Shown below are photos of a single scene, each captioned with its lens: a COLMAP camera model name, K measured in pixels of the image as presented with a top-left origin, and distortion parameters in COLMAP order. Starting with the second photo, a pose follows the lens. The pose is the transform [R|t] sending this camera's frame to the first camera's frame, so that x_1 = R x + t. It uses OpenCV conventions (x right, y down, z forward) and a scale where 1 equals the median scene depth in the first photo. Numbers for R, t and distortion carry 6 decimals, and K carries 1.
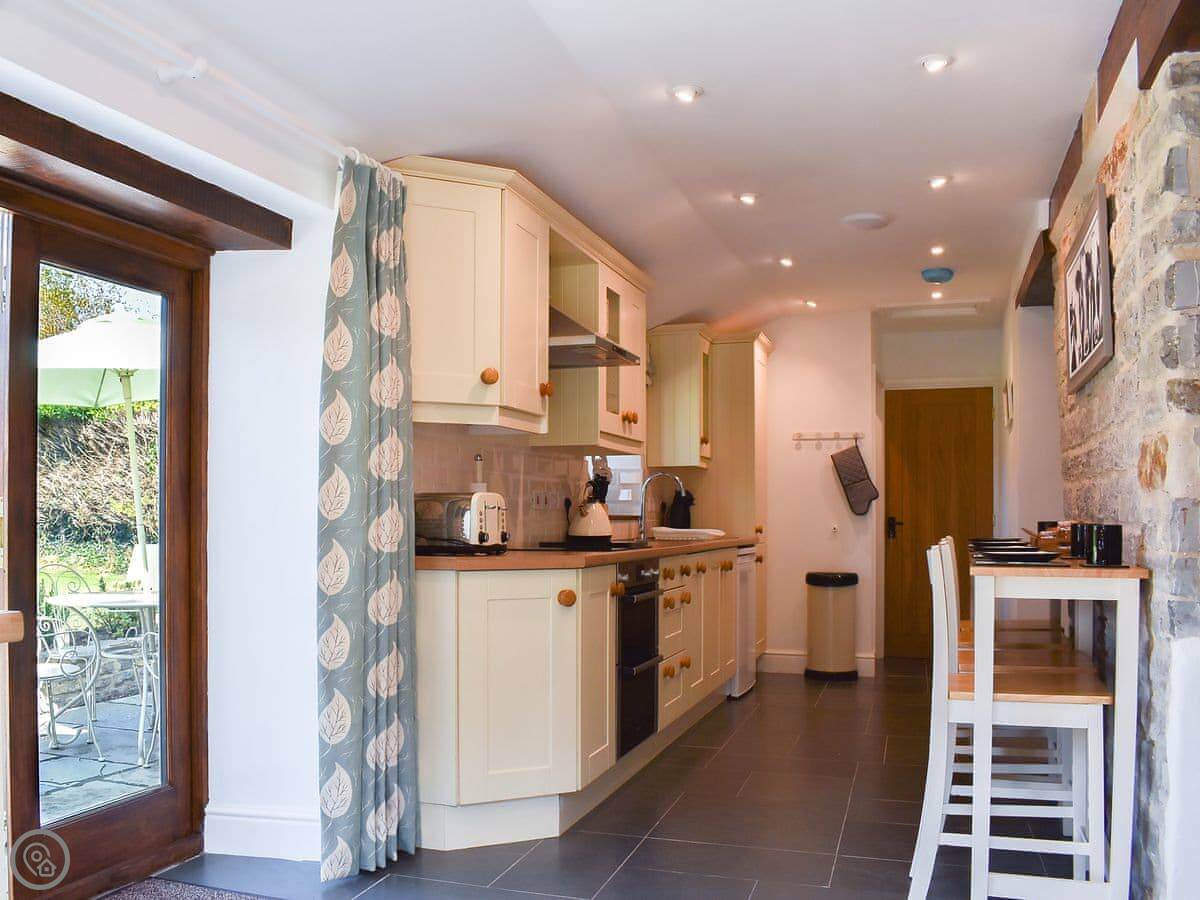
lens RADIAL K [[868.0, 0, 603.5], [0, 868.0, 504.0], [0, 0, 1]] dist [-0.093060, 0.004562]
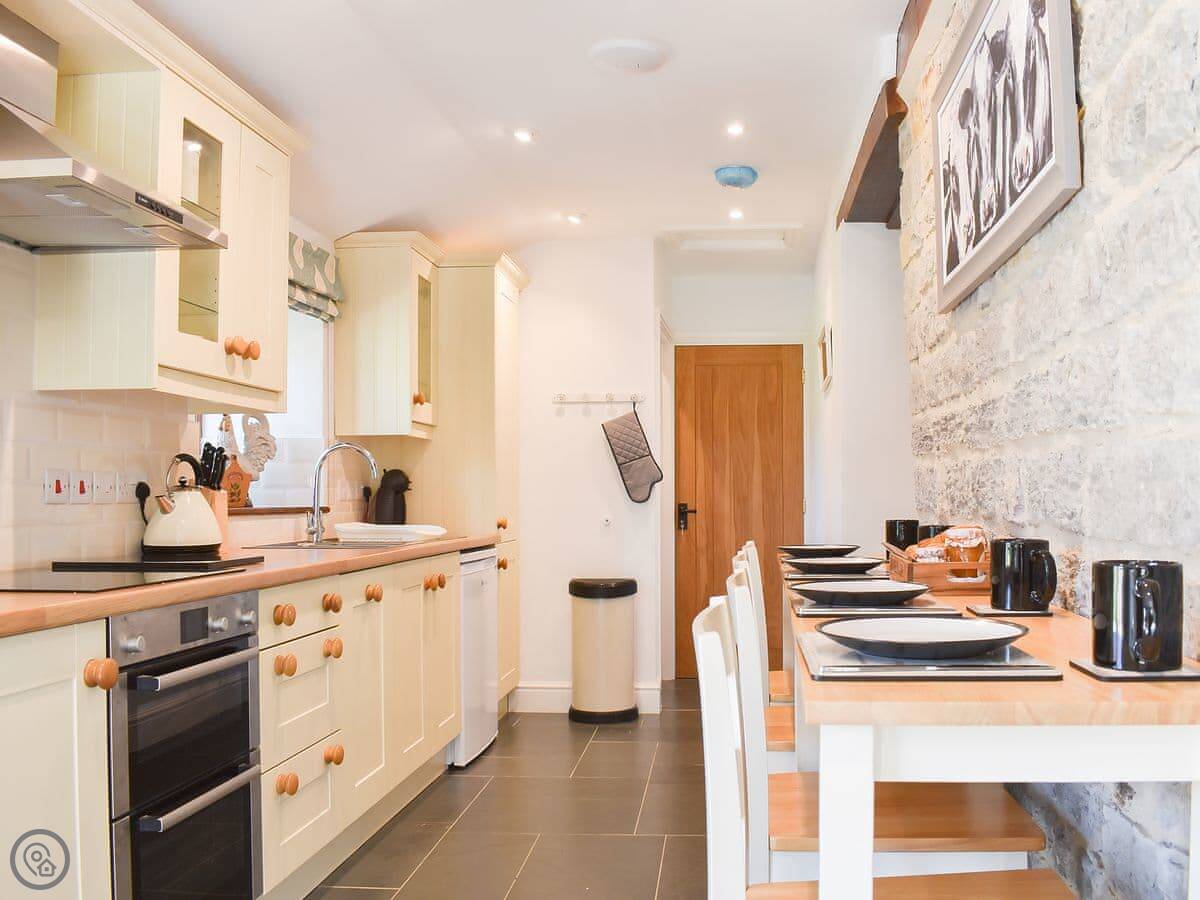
lens RADIAL K [[1035.3, 0, 601.4], [0, 1035.3, 463.6], [0, 0, 1]] dist [-0.095180, 0.017142]
pose [[0.971377, 0.003458, 0.237518, 0.070708], [0.001651, 0.999772, -0.021308, -0.003146], [-0.237537, 0.021090, 0.971149, 0.173203]]
